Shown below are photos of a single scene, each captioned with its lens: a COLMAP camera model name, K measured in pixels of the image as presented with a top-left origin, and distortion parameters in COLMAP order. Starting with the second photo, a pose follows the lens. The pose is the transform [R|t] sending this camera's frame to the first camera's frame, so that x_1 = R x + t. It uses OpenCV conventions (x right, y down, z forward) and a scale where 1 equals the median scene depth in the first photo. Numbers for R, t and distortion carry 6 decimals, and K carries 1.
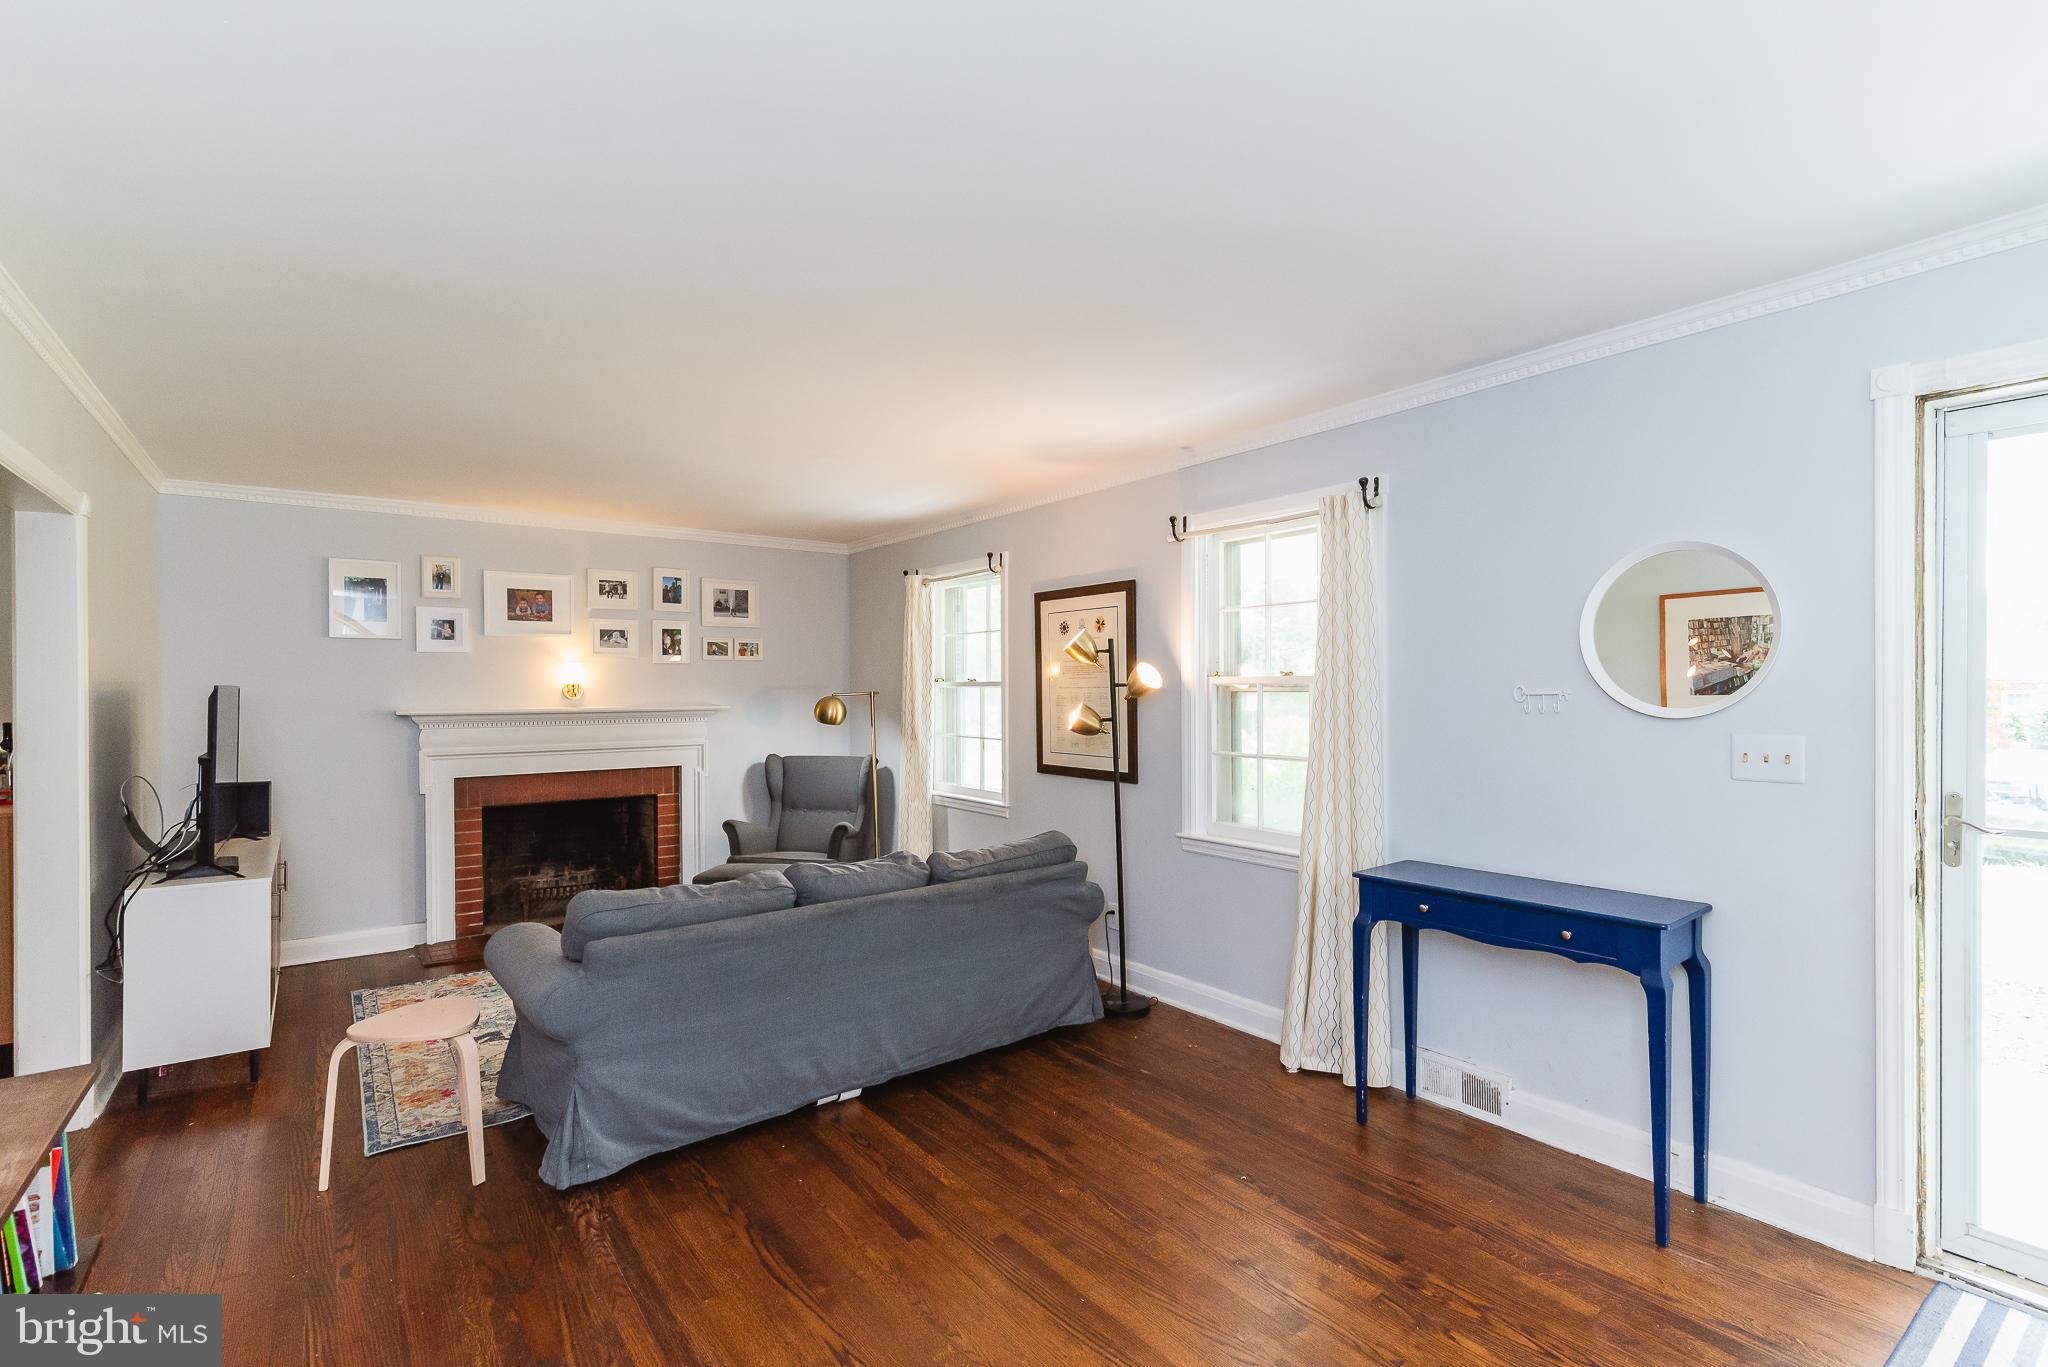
lens RADIAL K [[930.6, 0, 1038.5], [0, 930.6, 690.8], [0, 0, 1]] dist [0.000850, -0.000007]
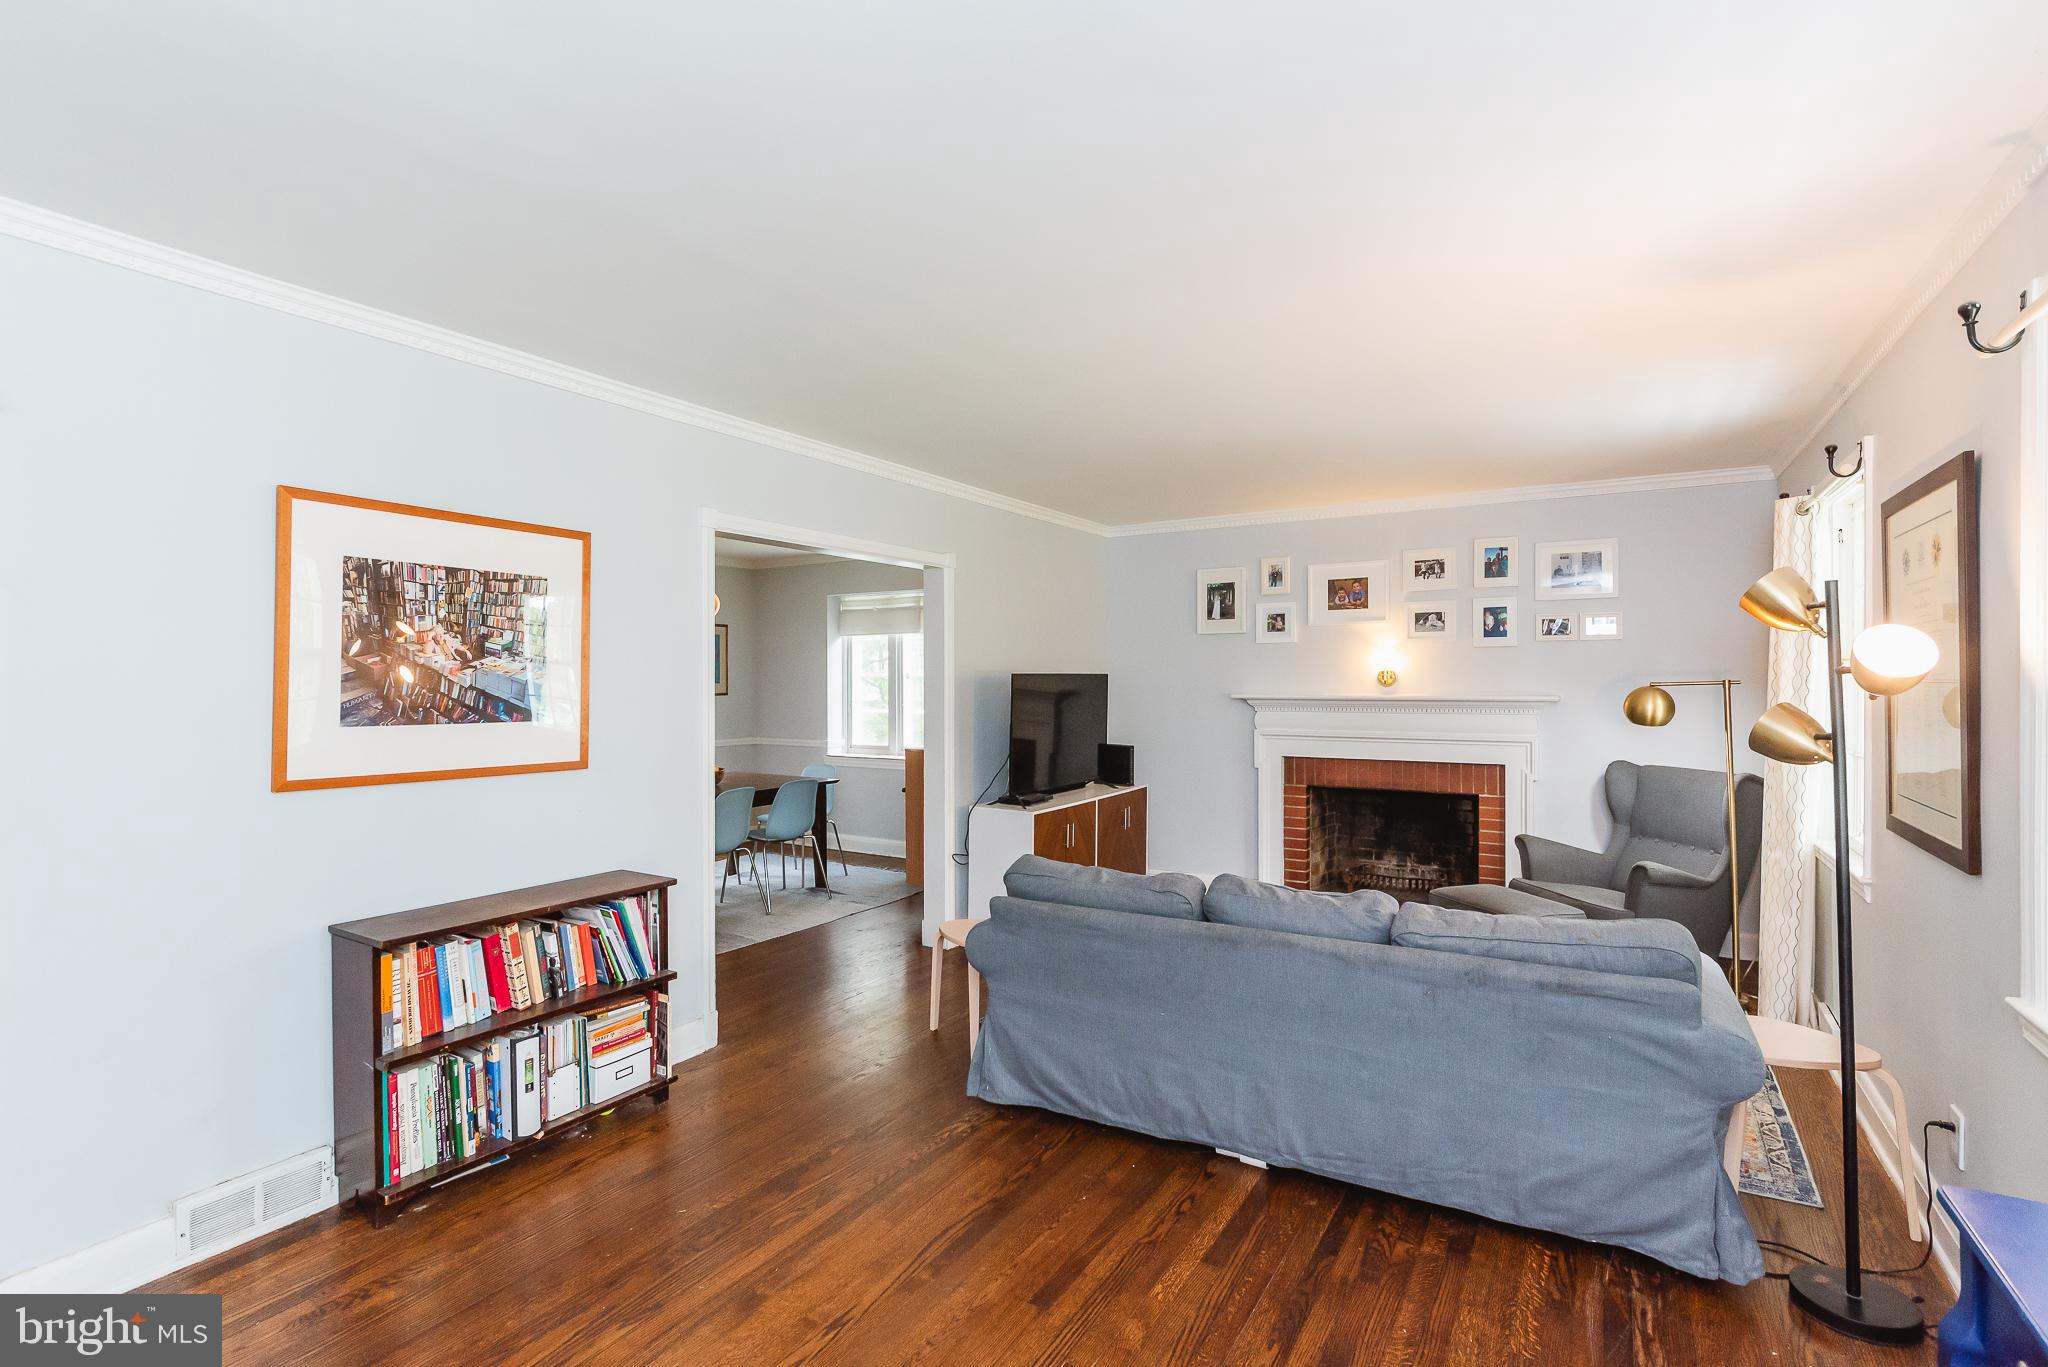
lens RADIAL K [[952.1, 0, 1024.0], [0, 952.1, 683.5], [0, 0, 1]] dist [-0.002644, -0.000356]
pose [[0.365217, 0.009049, -0.930879, 0.308543], [-0.002088, 0.999958, 0.008901, -0.002110], [0.930920, -0.001307, 0.365220, 0.296243]]
